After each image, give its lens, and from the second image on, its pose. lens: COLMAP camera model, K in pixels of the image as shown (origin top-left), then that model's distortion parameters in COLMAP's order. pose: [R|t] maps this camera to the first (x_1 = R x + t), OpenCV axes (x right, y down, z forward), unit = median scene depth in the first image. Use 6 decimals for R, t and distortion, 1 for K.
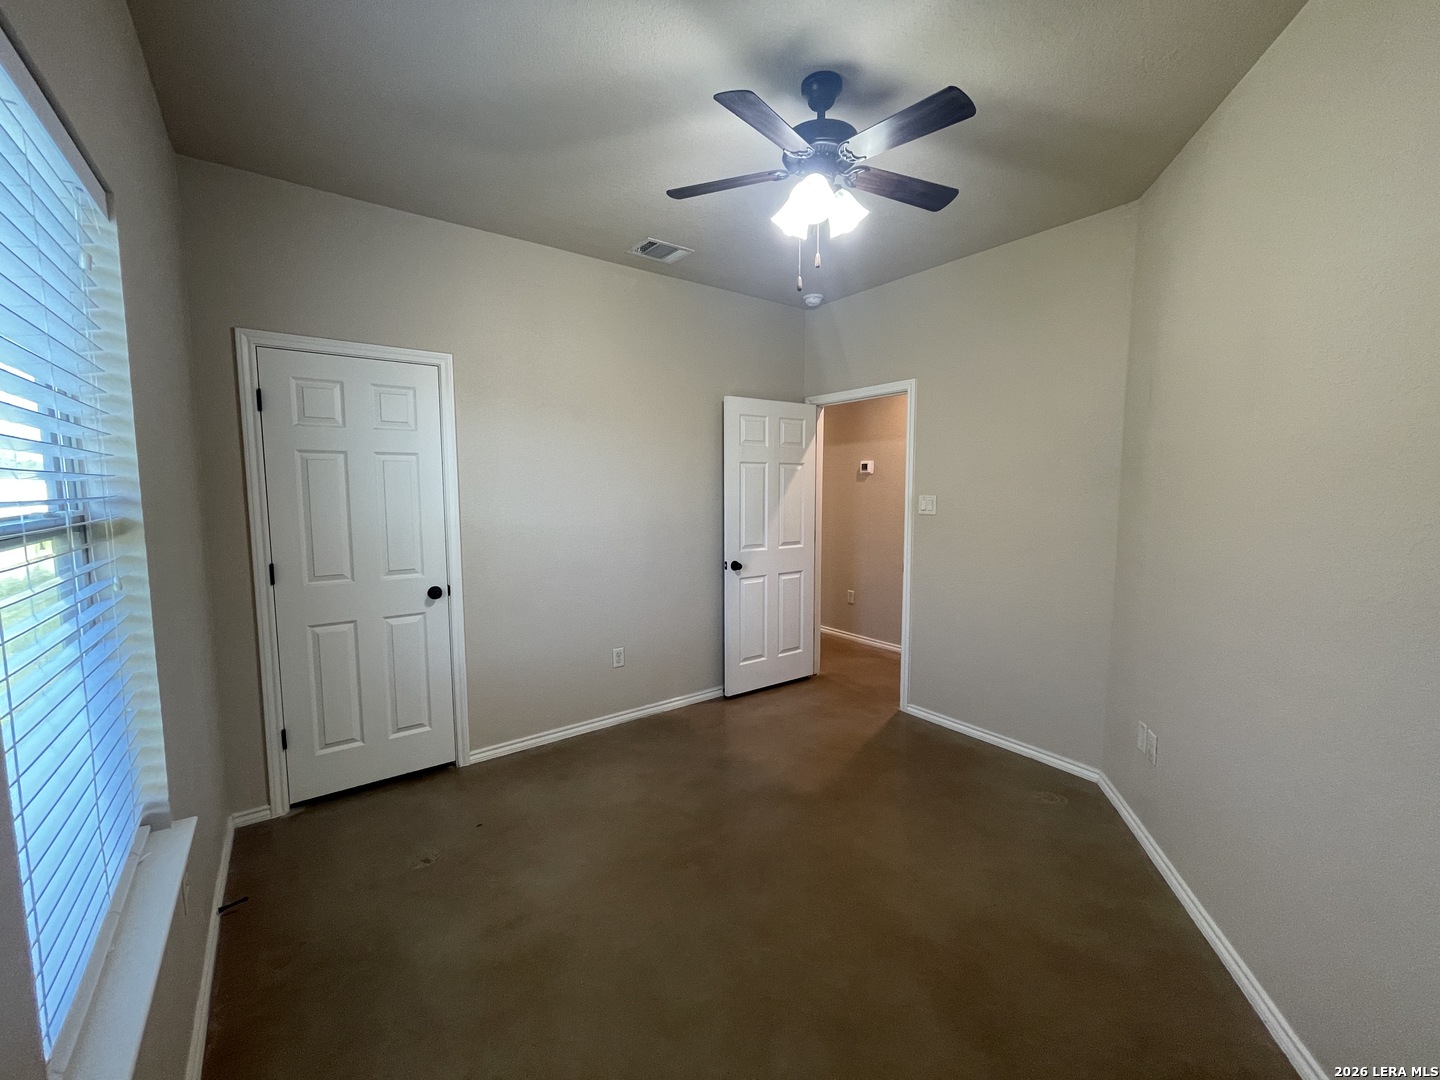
lens RADIAL K [[582.2, 0, 717.6], [0, 582.2, 539.3], [0, 0, 1]] dist [-0.001265, 0.000108]
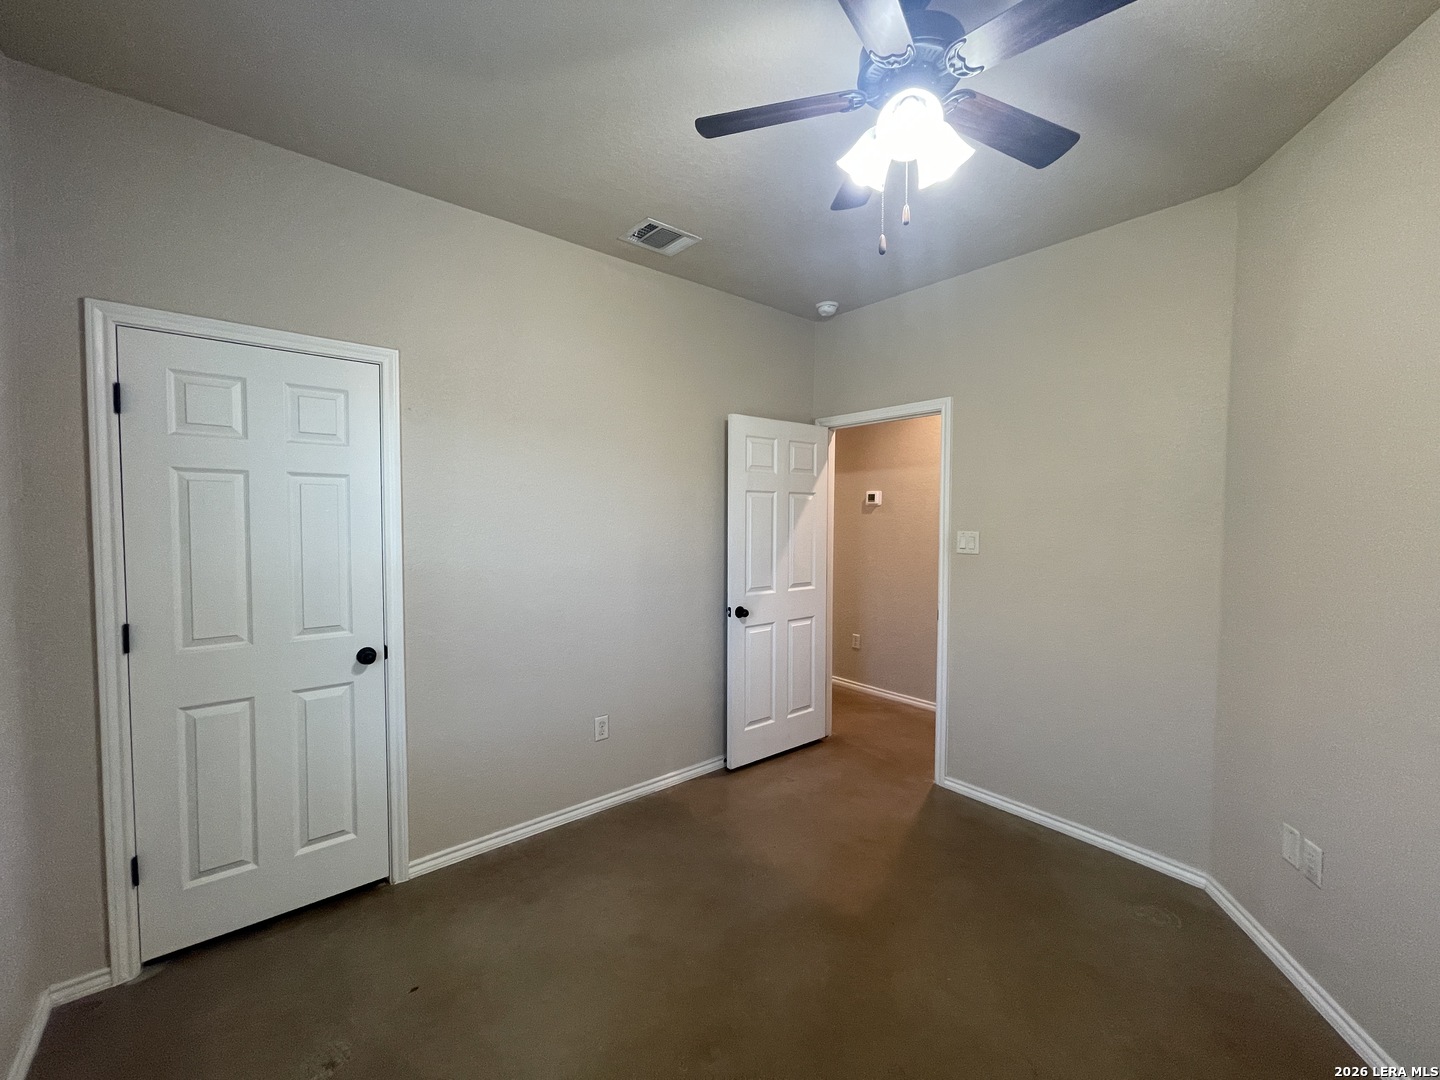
lens RADIAL K [[581.1, 0, 717.2], [0, 581.1, 540.0], [0, 0, 1]] dist [-0.002820, 0.002508]
pose [[0.998412, 0.004513, 0.056155, -0.062018], [-0.001715, 0.998759, -0.049781, -0.021308], [-0.056310, 0.049605, 0.997180, 0.185080]]
